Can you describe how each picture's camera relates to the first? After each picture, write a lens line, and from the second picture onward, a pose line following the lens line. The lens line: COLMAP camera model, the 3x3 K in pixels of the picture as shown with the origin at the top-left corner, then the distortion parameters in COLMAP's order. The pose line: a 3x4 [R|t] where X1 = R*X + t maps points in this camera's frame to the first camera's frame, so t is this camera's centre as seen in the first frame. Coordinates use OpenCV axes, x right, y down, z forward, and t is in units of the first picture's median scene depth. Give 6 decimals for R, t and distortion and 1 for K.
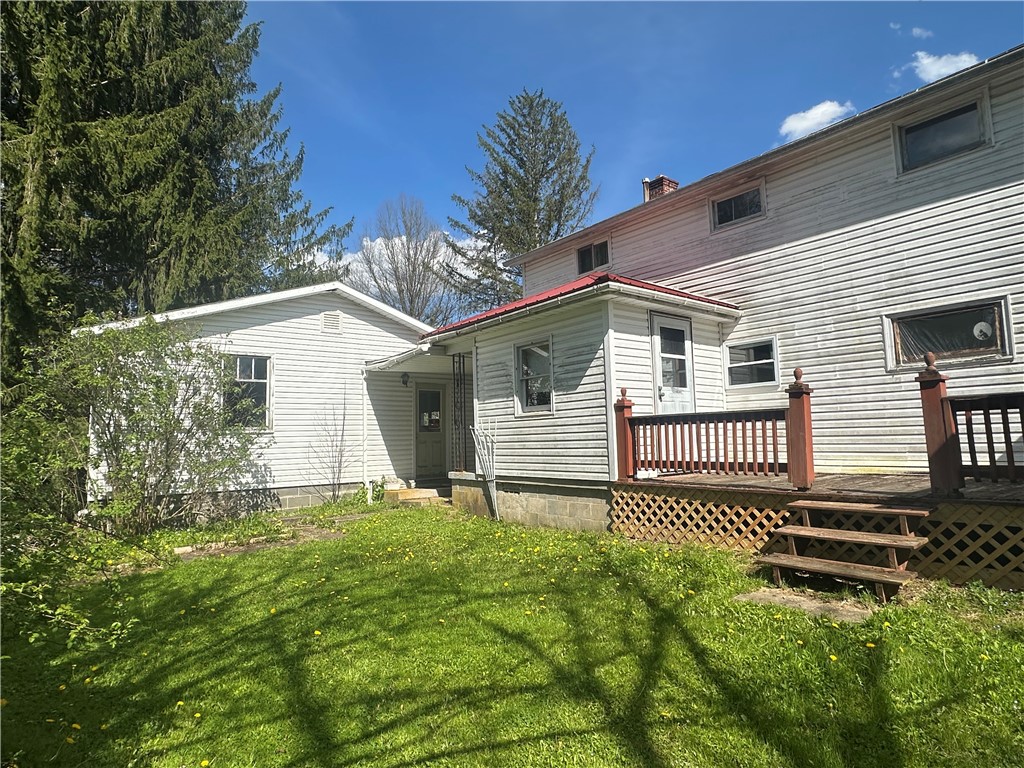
lens RADIAL K [[582.3, 0, 512.0], [0, 582.3, 384.0], [0, 0, 1]] dist [0.003552, -0.001605]
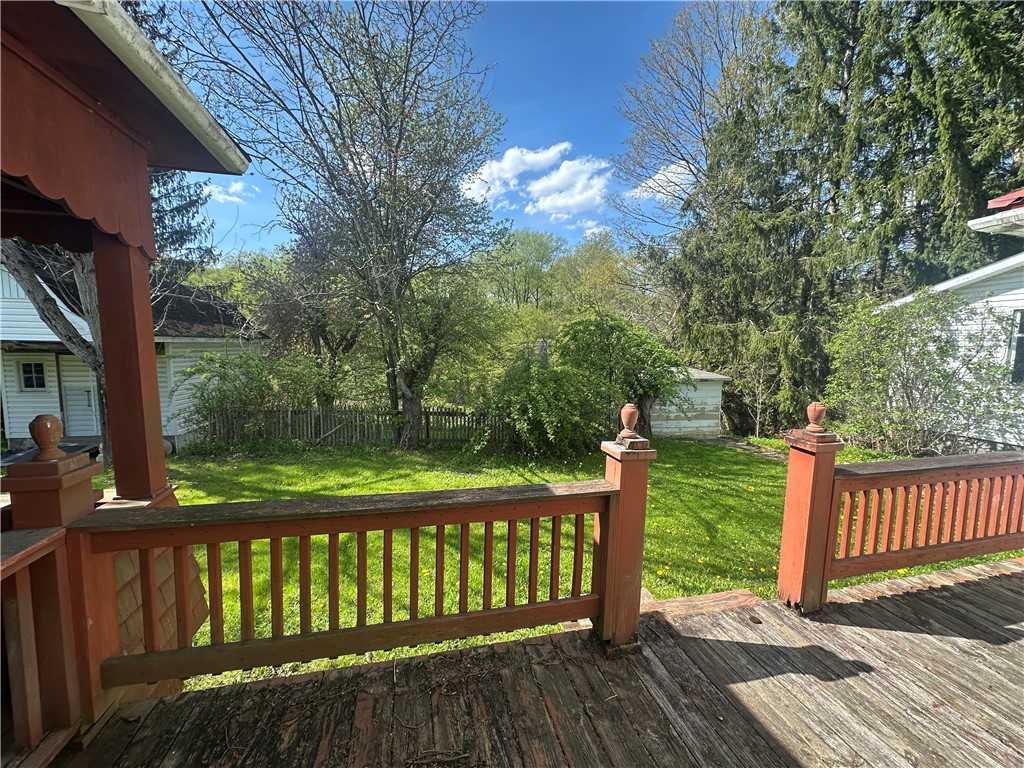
lens RADIAL K [[418.3, 0, 512.0], [0, 418.3, 384.0], [0, 0, 1]] dist [0.000106, 0.000441]
pose [[-0.409481, 0.103418, -0.906438, 0.549310], [0.081135, 0.993746, 0.076726, -0.052460], [0.908704, -0.042126, -0.415311, 0.517465]]
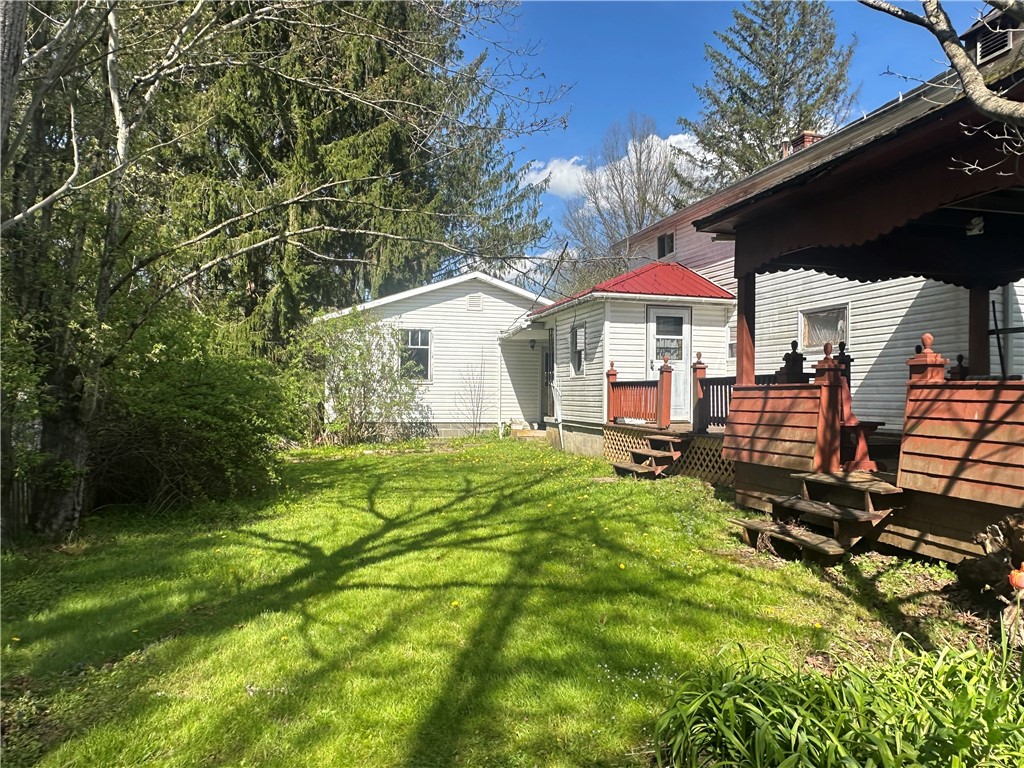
lens RADIAL K [[716.8, 0, 512.0], [0, 716.8, 384.0], [0, 0, 1]] dist [0.003288, 0.001121]
pose [[0.916911, 0.028658, -0.398063, 0.494994], [0.005216, 0.996473, 0.083752, -0.065447], [0.399059, -0.078870, 0.913527, -0.554842]]
